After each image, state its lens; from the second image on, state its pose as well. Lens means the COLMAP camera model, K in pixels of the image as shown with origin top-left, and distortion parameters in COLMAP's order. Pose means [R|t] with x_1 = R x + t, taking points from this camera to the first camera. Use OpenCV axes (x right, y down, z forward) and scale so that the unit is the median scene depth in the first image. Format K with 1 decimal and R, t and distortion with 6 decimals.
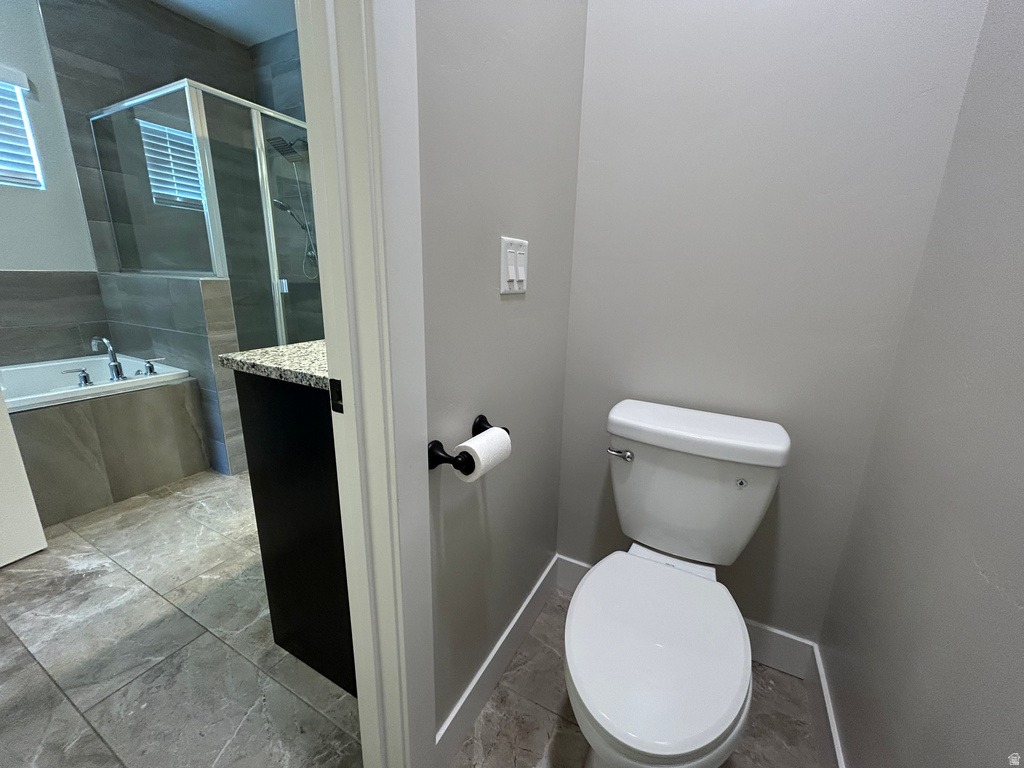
lens RADIAL K [[411.3, 0, 510.9], [0, 411.3, 380.8], [0, 0, 1]] dist [-0.002234, -0.000287]
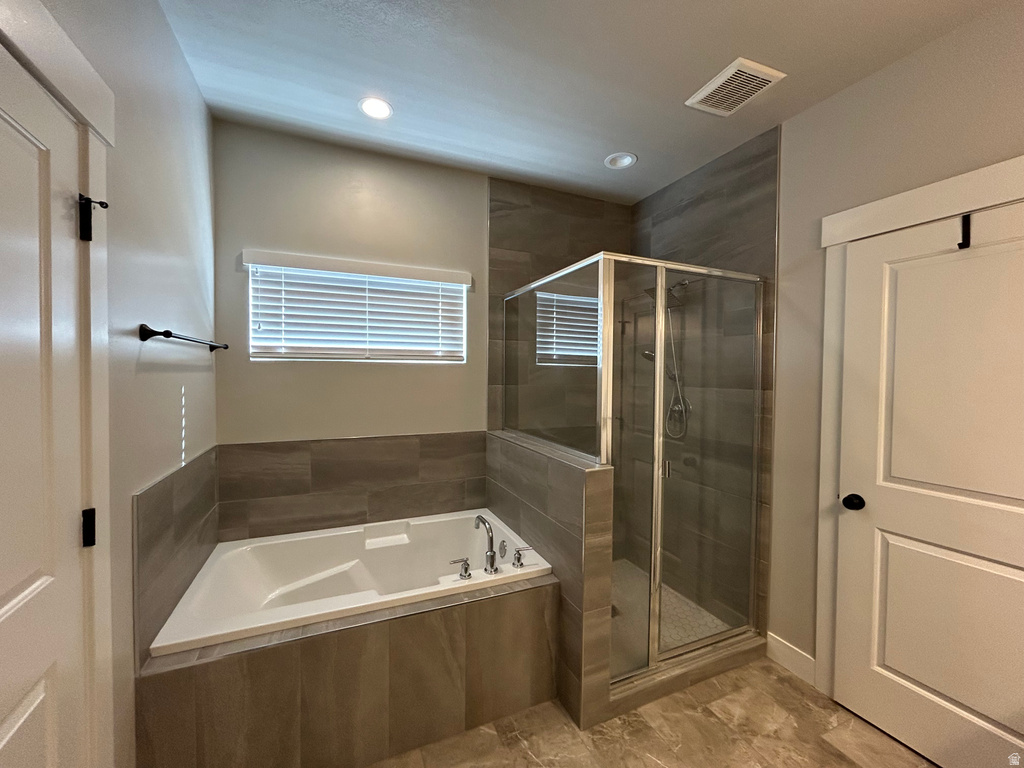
lens RADIAL K [[411.3, 0, 510.8], [0, 411.3, 381.5], [0, 0, 1]] dist [-0.002234, -0.000287]
pose [[0.778689, -0.003694, -0.627399, -0.318517], [-0.147627, 0.970828, -0.188942, -0.217841], [0.609794, 0.239748, 0.755428, 0.220589]]
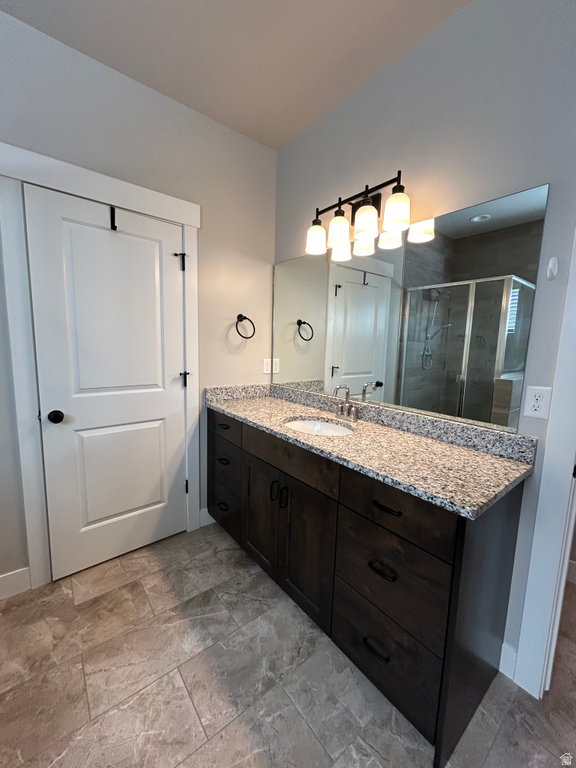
lens RADIAL K [[308.5, 0, 287.2], [0, 308.5, 384.1], [0, 0, 1]] dist [-0.002234, -0.000287]
pose [[0.396575, -0.129037, 0.908888, -0.712655], [0.210896, 0.976397, 0.046601, -0.233067], [-0.893449, 0.173200, 0.414428, 0.473986]]
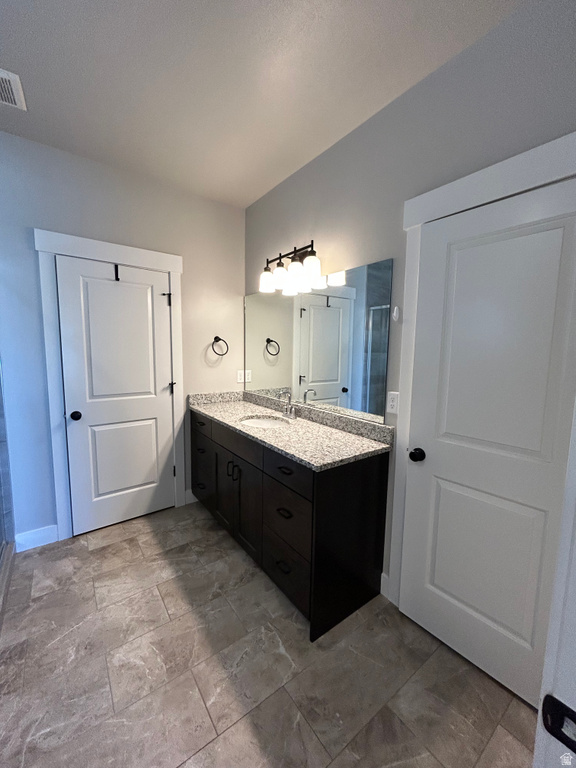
lens RADIAL K [[308.5, 0, 287.5], [0, 308.5, 384.4], [0, 0, 1]] dist [-0.002234, -0.000287]
pose [[0.430227, -0.116157, 0.895216, -0.868856], [0.220536, 0.975162, 0.020543, -0.208648], [-0.875367, 0.188589, 0.445158, 0.205668]]
